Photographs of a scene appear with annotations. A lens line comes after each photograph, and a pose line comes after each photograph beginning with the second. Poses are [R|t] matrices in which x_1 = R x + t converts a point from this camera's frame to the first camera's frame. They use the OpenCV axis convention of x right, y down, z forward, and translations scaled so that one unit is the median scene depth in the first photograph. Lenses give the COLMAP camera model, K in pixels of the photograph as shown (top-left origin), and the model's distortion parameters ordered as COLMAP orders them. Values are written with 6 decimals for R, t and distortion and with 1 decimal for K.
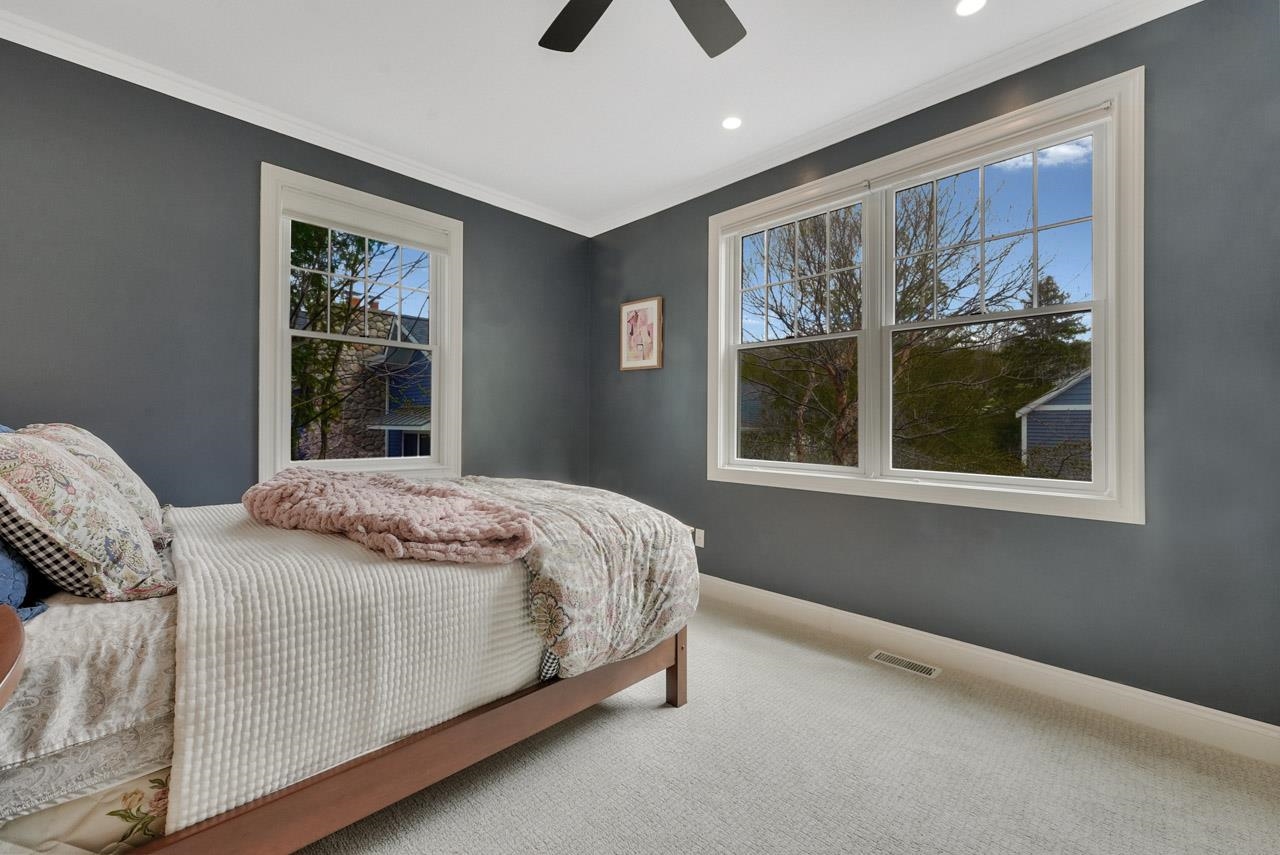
lens RADIAL K [[520.7, 0, 640.0], [0, 520.7, 427.5], [0, 0, 1]] dist [-0.000396, -0.000195]
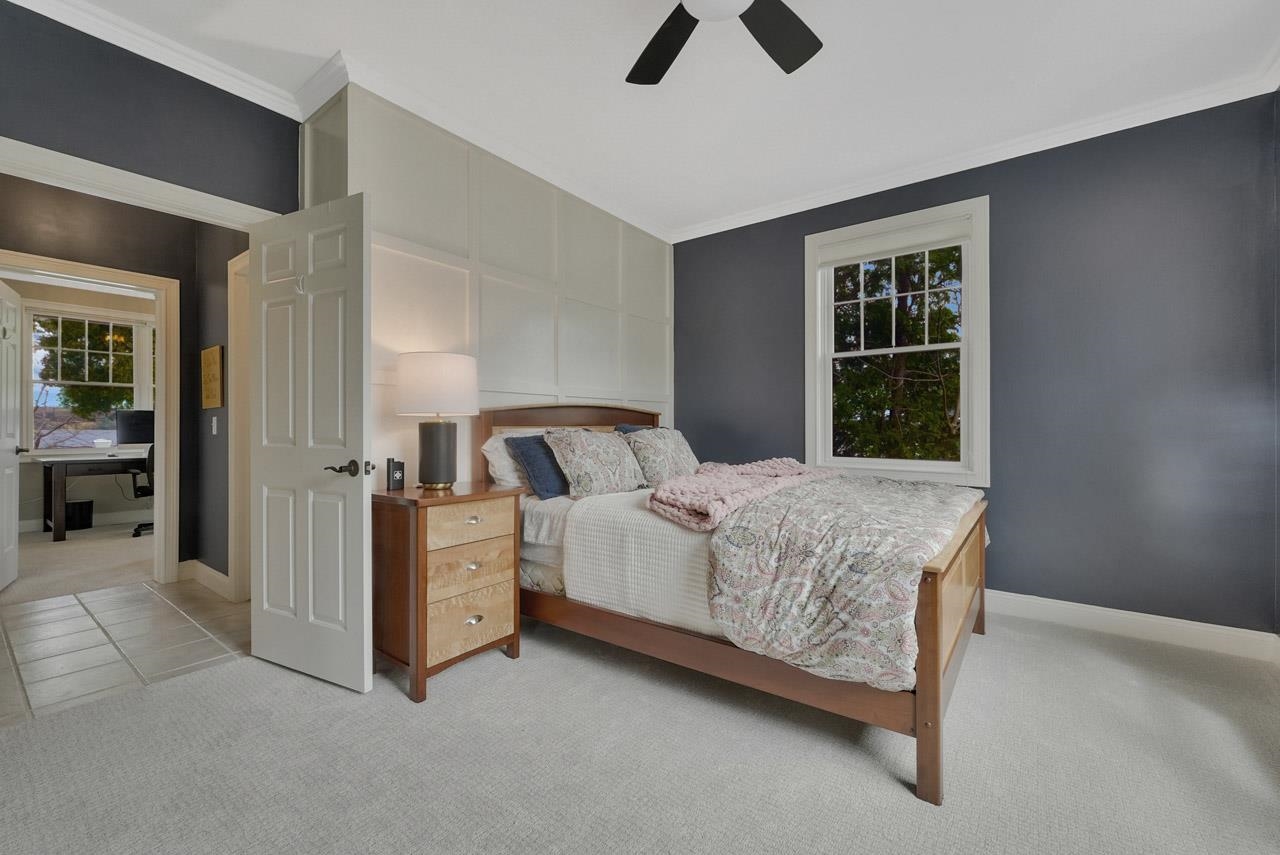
lens RADIAL K [[520.7, 0, 640.0], [0, 520.7, 427.5], [0, 0, 1]] dist [-0.000396, -0.000195]
pose [[0.143747, -0.006243, -0.989595, 0.923824], [0.001850, 0.999980, -0.006039, 0.004969], [0.989613, -0.000963, 0.143756, 0.595026]]
